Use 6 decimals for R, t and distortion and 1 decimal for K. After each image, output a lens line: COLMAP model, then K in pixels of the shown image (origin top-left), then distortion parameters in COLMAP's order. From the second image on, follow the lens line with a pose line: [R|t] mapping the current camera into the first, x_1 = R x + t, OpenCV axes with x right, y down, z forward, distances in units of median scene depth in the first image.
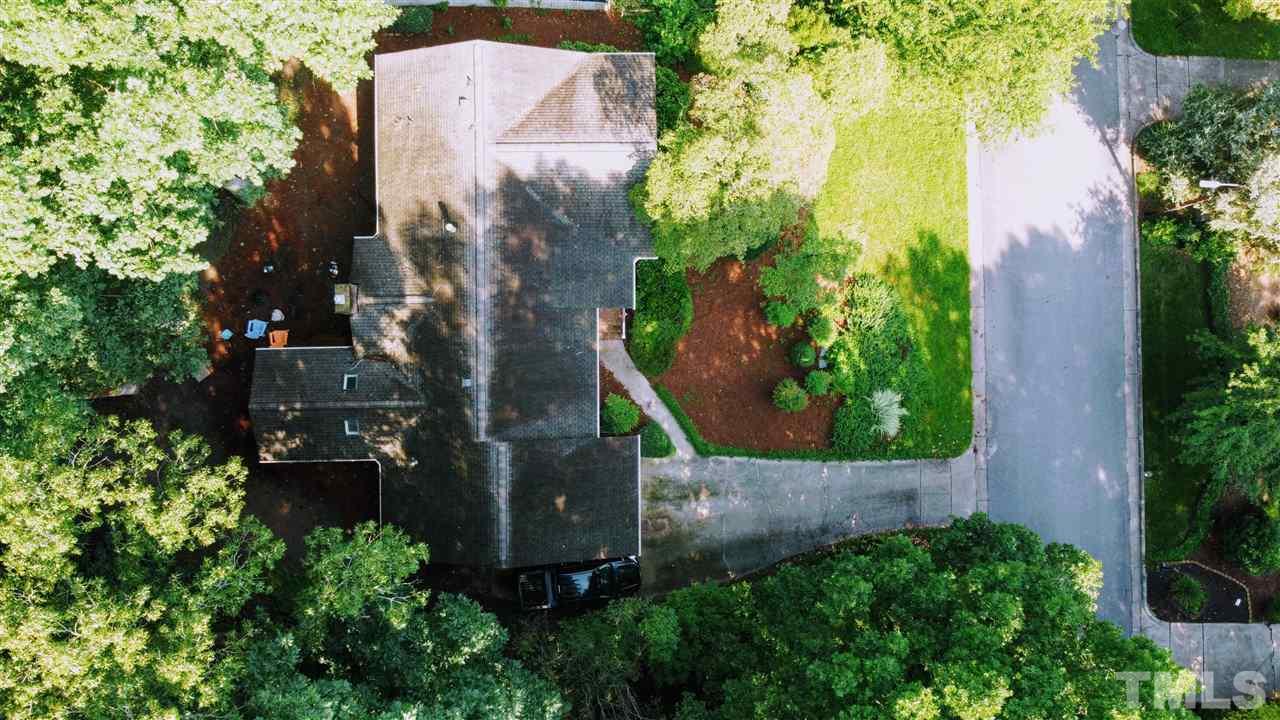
lens RADIAL K [[965.0, 0, 640.5], [0, 965.0, 360.4], [0, 0, 1]] dist [-0.012846, 0.004263]
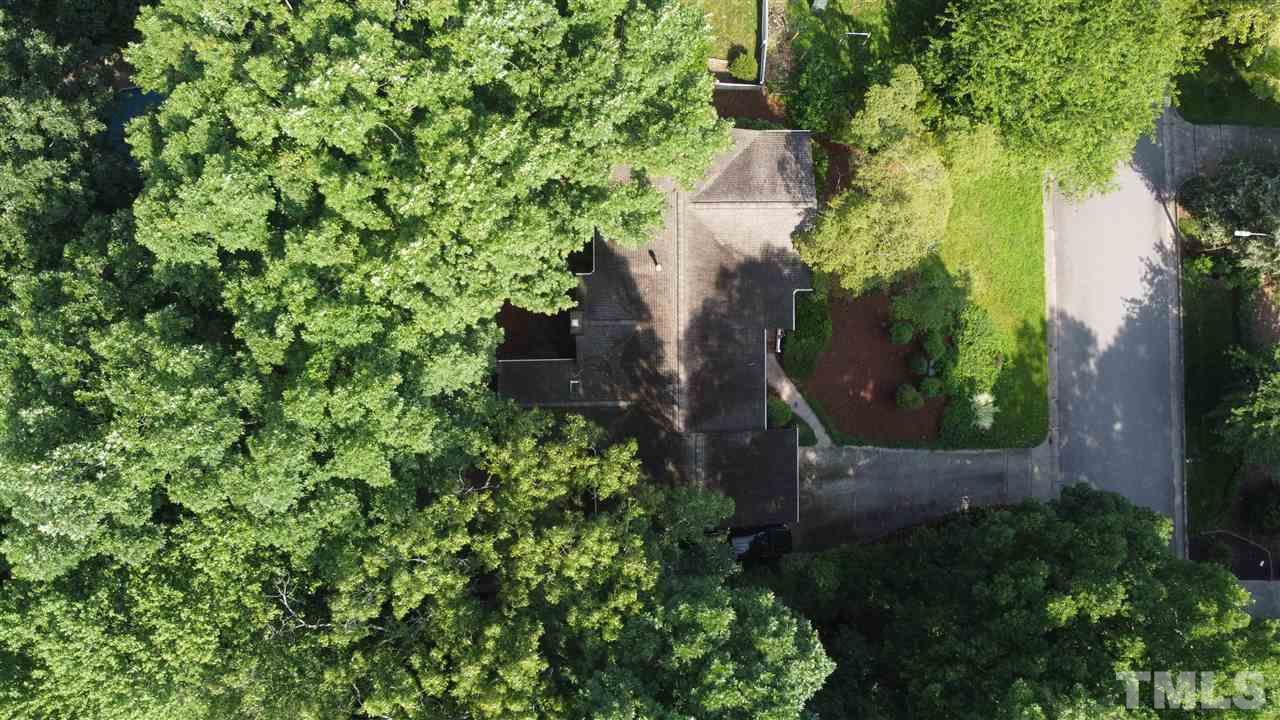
lens RADIAL K [[965.0, 0, 639.5], [0, 965.0, 359.2], [0, 0, 1]] dist [-0.012846, 0.004263]
pose [[0.999998, 0.000871, 0.001898, -0.207073], [-0.000861, 0.999988, -0.004897, -0.007267], [-0.001902, 0.004896, 0.999986, -0.271094]]
